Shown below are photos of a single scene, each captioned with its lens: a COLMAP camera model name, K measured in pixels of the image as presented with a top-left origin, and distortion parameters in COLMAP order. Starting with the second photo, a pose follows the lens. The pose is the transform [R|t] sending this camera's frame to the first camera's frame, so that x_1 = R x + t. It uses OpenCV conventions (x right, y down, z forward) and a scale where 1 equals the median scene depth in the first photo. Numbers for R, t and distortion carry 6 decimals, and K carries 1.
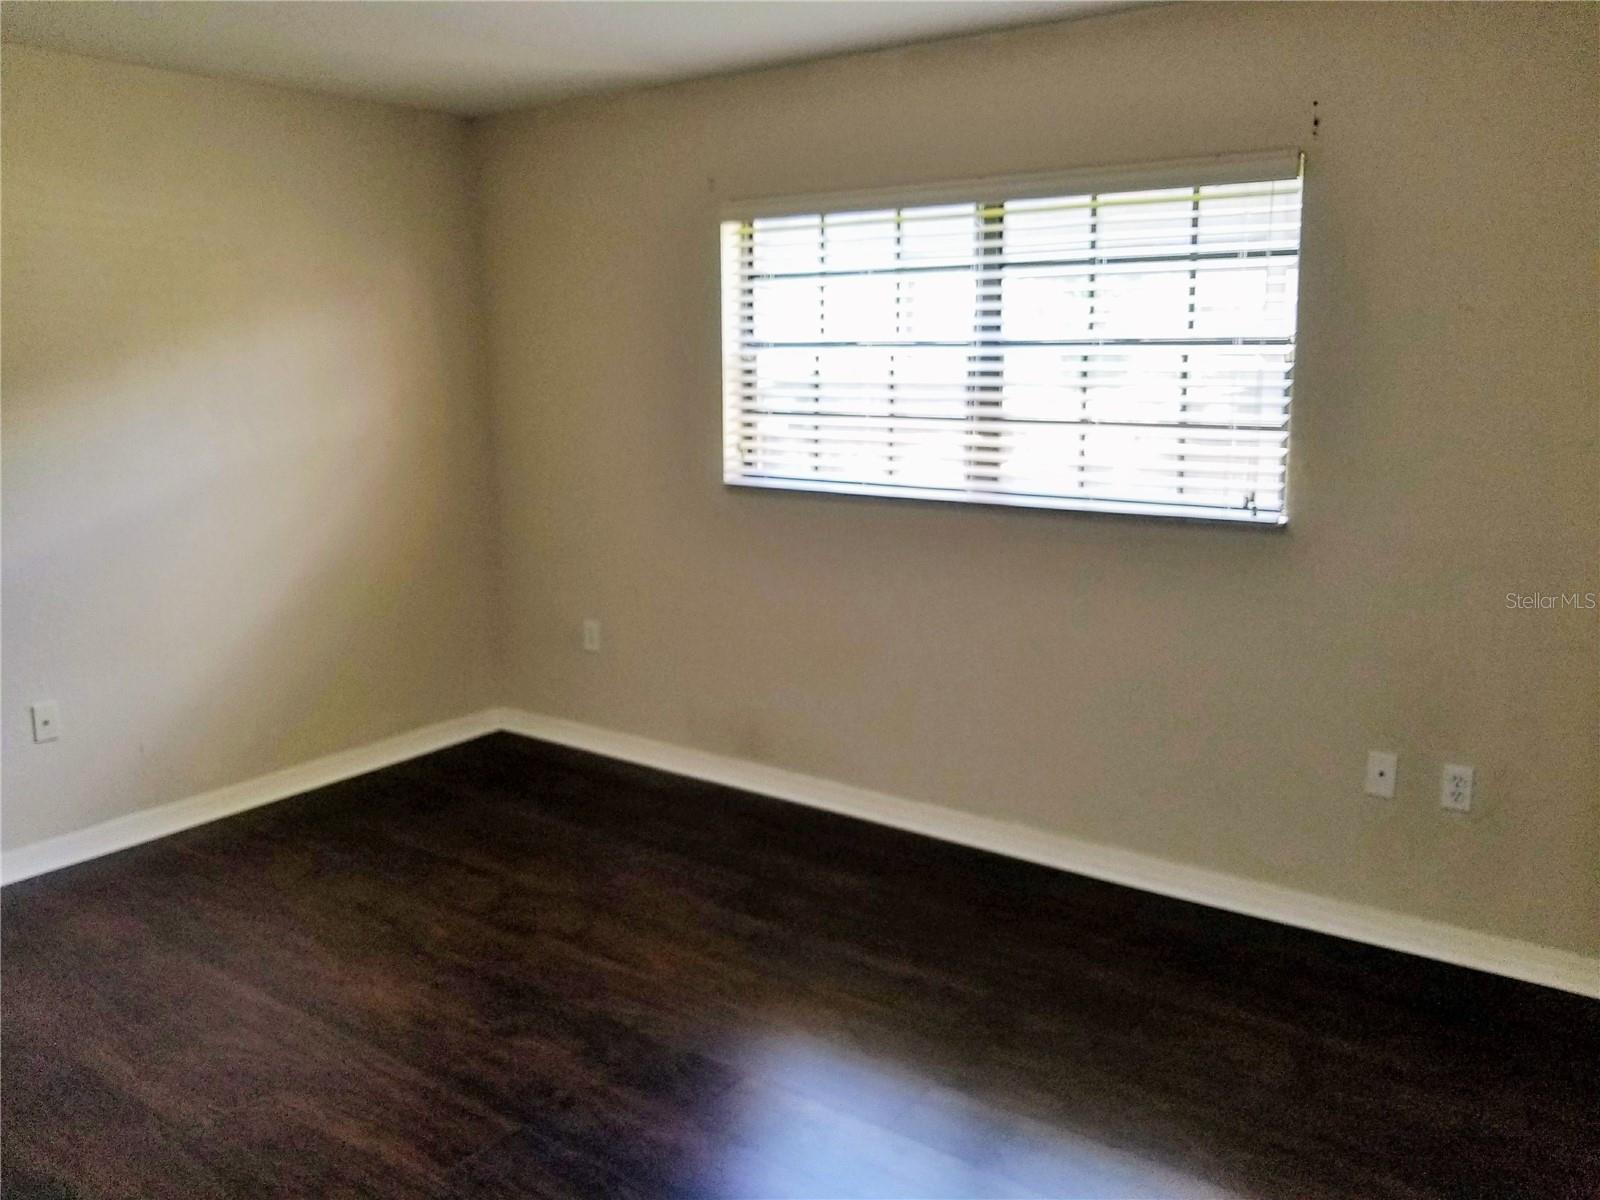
lens RADIAL K [[1553.0, 0, 800.0], [0, 1553.0, 600.0], [0, 0, 1]] dist [0.009833, 0.002499]
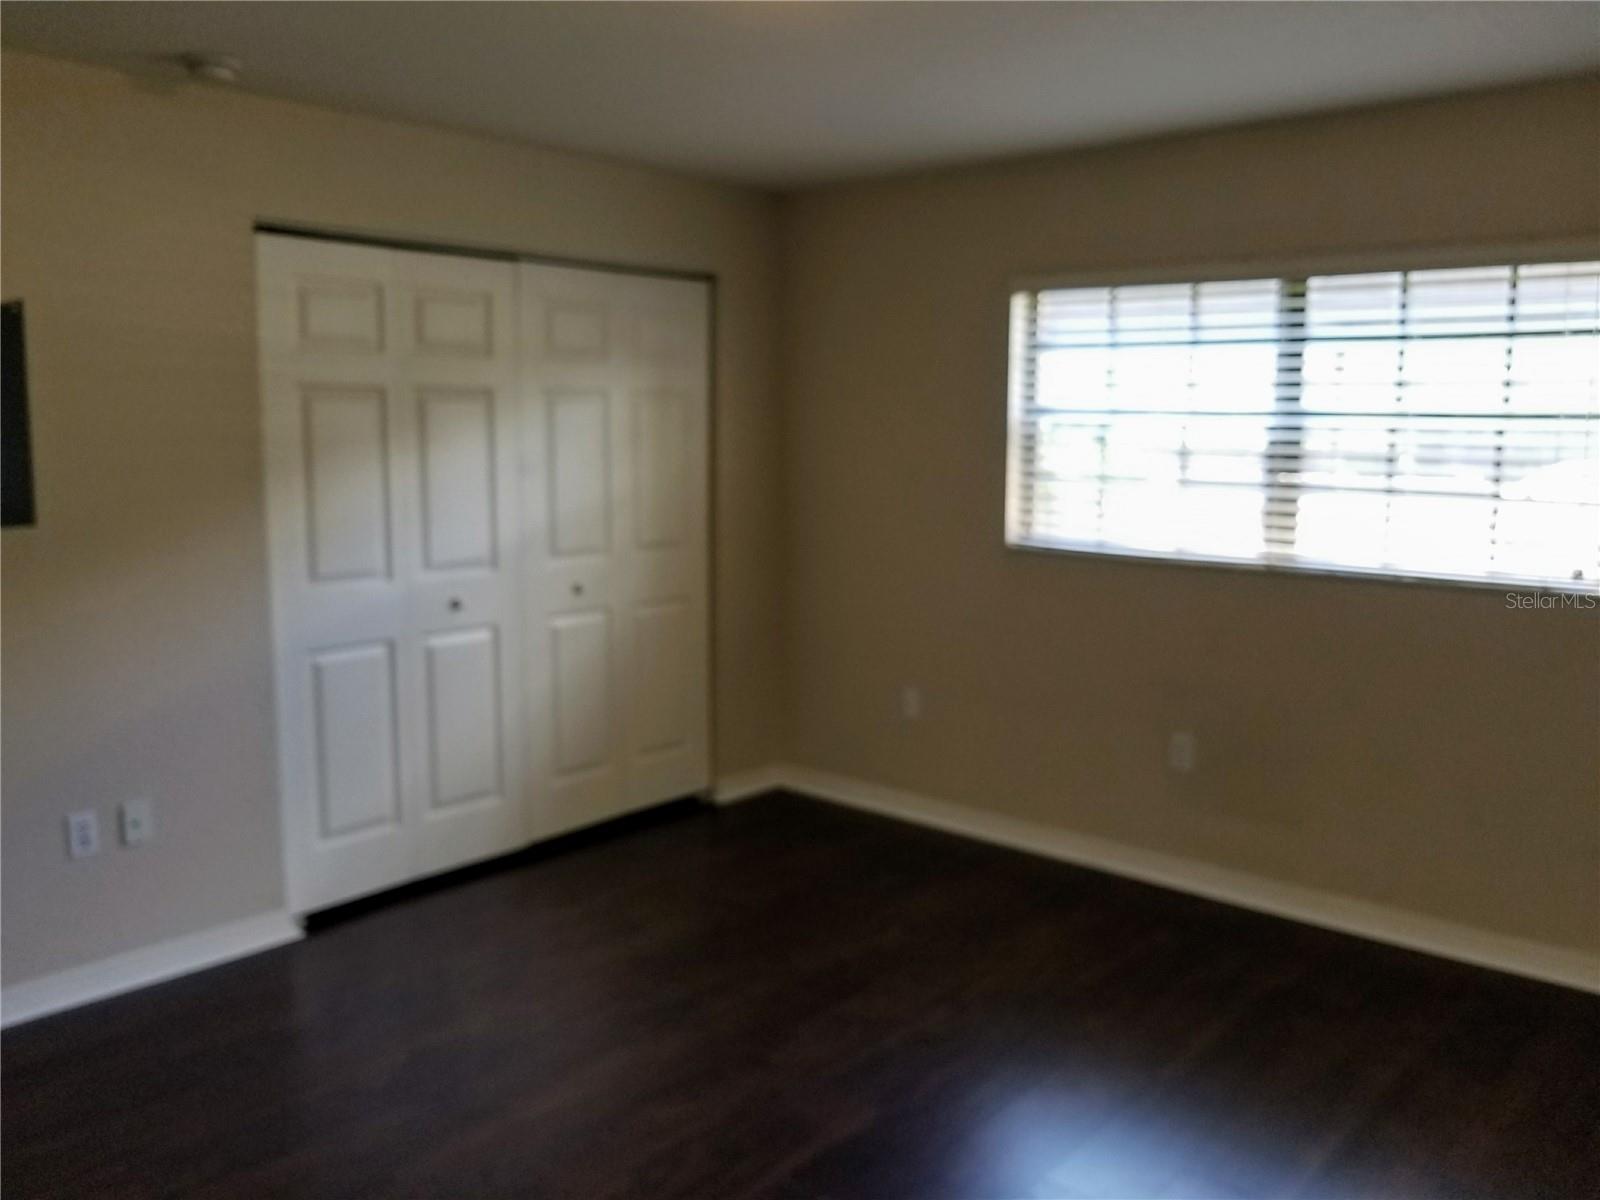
lens RADIAL K [[1255.7, 0, 780.0], [0, 1255.7, 589.5], [0, 0, 1]] dist [0.001755, -0.002622]
pose [[0.999833, 0.017213, 0.006103, -0.220418], [-0.017084, 0.999643, -0.020545, -0.025460], [-0.006455, 0.020437, 0.999770, 0.169044]]
